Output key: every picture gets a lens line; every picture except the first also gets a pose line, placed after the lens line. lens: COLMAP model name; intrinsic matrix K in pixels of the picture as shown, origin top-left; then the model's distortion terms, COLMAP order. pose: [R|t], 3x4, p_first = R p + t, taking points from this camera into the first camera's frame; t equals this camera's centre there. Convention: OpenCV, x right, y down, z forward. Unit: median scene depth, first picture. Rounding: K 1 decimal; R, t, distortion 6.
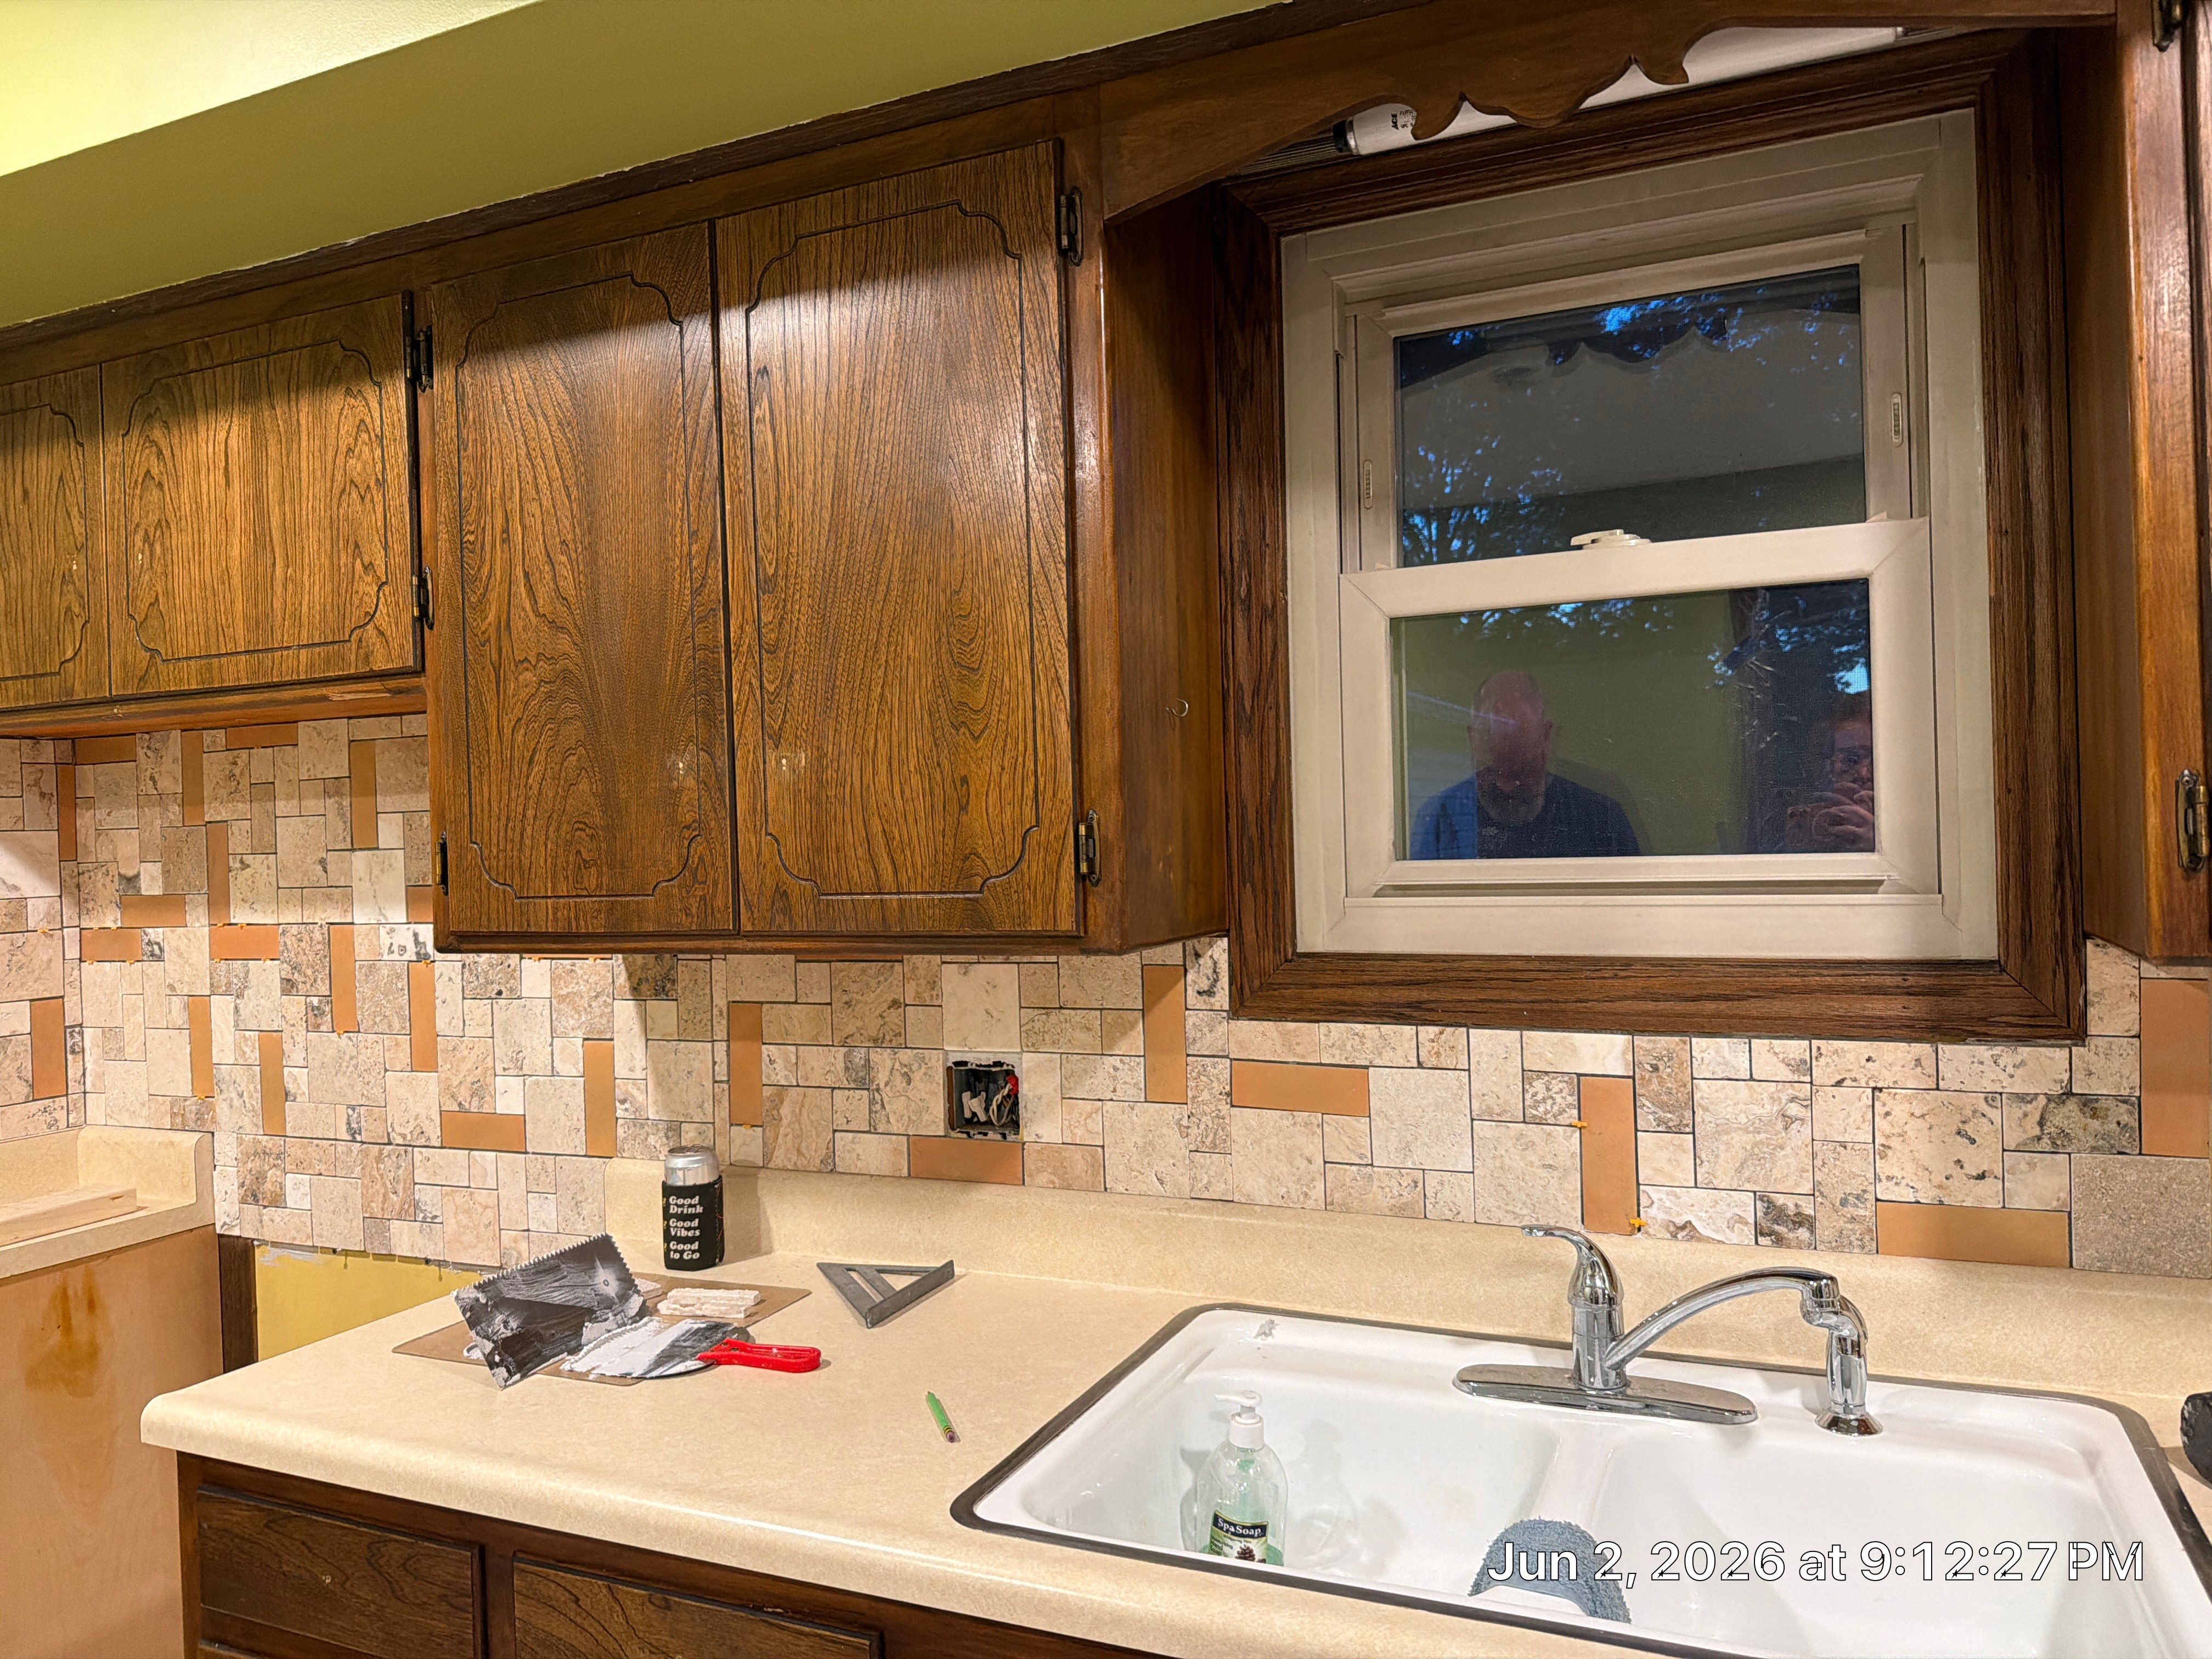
lens RADIAL K [[1588.9, 0, 1153.7], [0, 1588.9, 839.3], [0, 0, 1]] dist [0.053609, -0.094428]
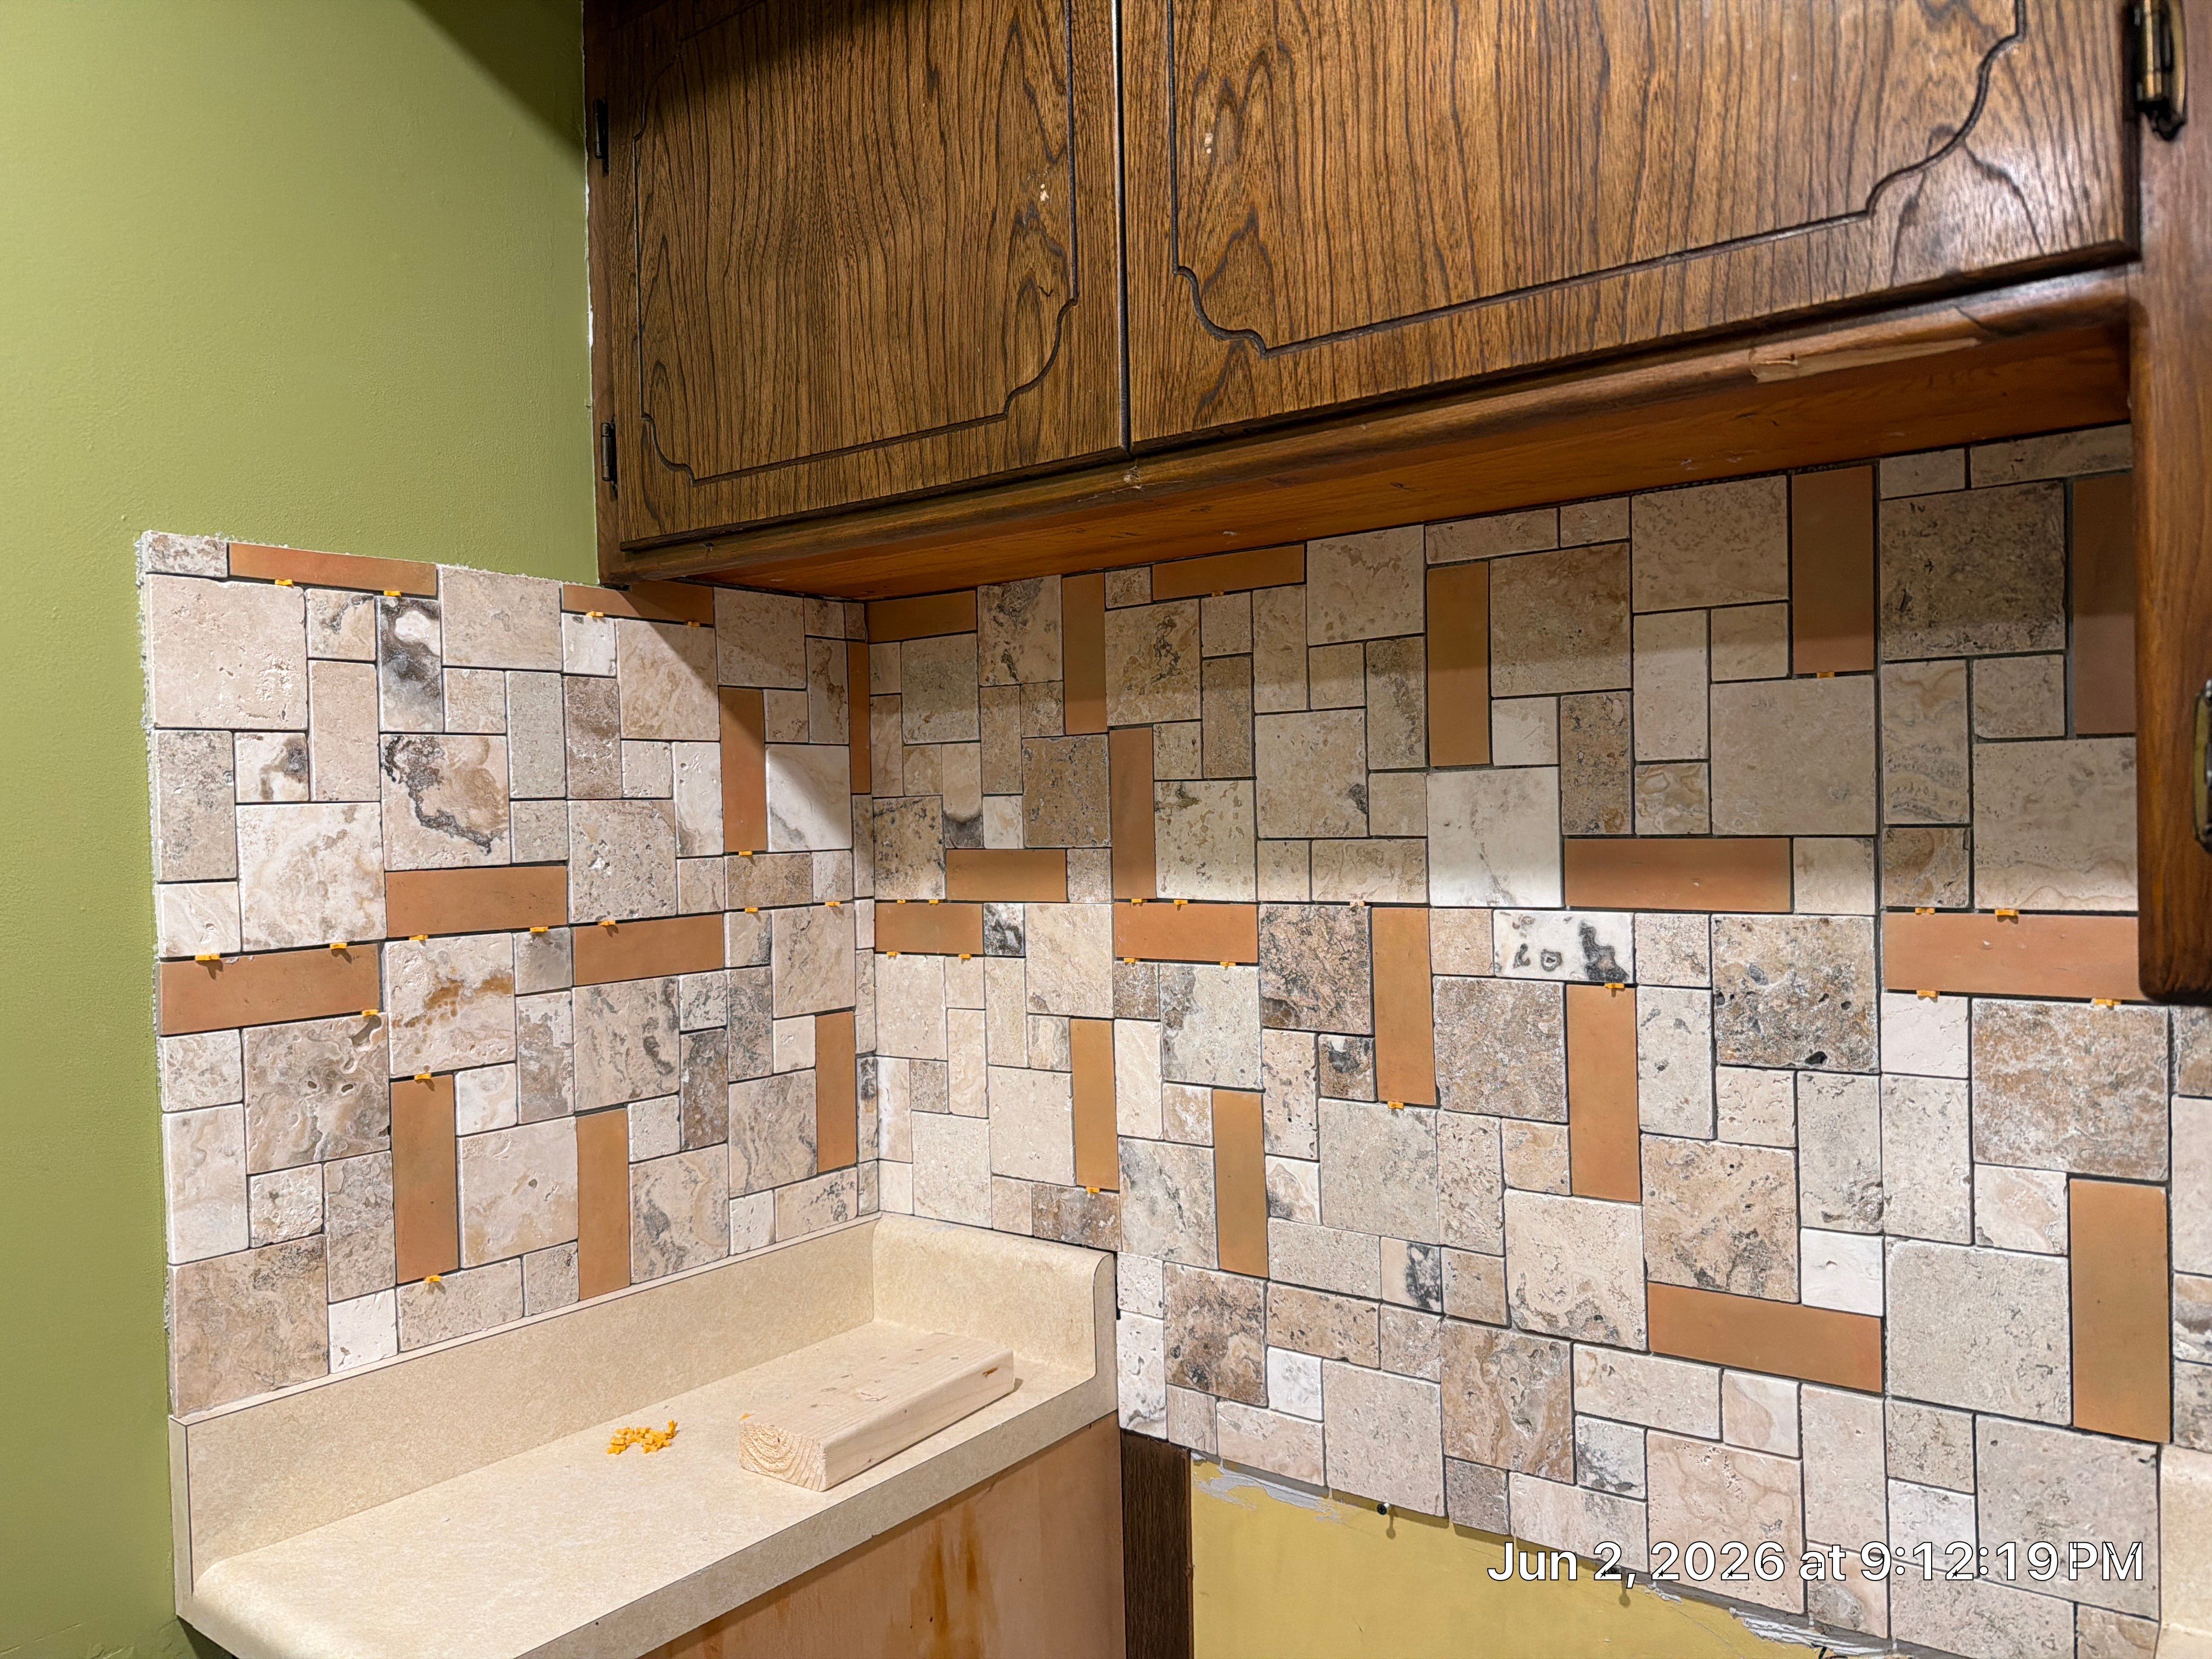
lens RADIAL K [[1588.9, 0, 1141.6], [0, 1588.9, 828.9], [0, 0, 1]] dist [0.053609, -0.094428]
pose [[0.972146, 0.010665, -0.234134, -0.613672], [-0.008499, 0.999911, 0.010259, 0.028904], [0.234222, -0.007983, 0.972150, 0.597967]]
